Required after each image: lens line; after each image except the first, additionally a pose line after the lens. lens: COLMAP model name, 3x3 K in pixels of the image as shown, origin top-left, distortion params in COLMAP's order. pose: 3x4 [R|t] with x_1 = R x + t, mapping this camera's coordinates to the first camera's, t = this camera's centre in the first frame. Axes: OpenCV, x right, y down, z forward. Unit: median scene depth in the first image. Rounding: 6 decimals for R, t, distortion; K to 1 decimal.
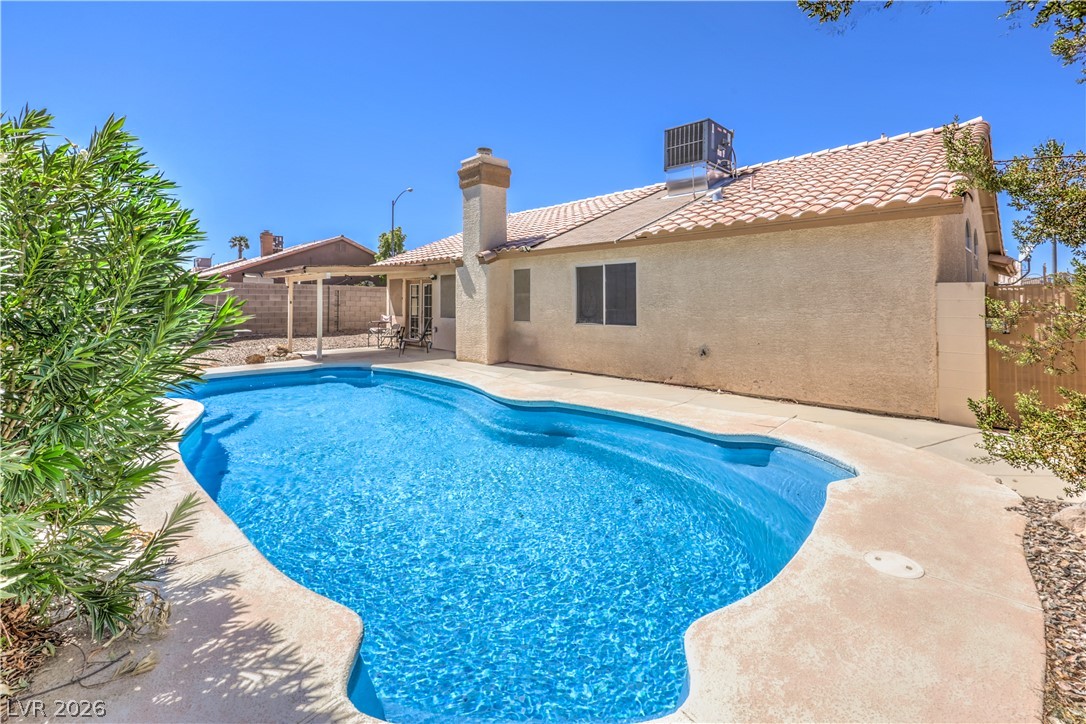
lens RADIAL K [[443.6, 0, 549.5], [0, 443.6, 355.5], [0, 0, 1]] dist [0.000173, -0.000037]
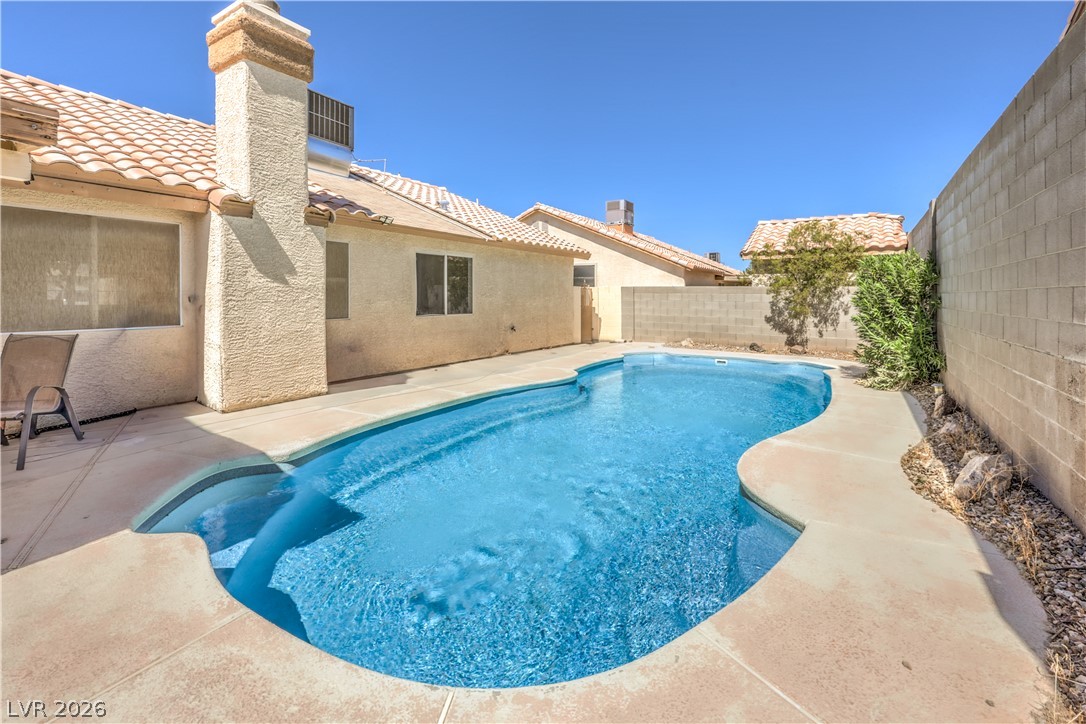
lens RADIAL K [[450.7, 0, 555.6], [0, 450.7, 353.8], [0, 0, 1]] dist [0.000114, 0.000225]
pose [[-0.179664, -0.126313, 0.975585, -0.937299], [0.112403, 0.982591, 0.147920, -0.105807], [-0.977285, 0.136235, -0.162339, 0.932852]]
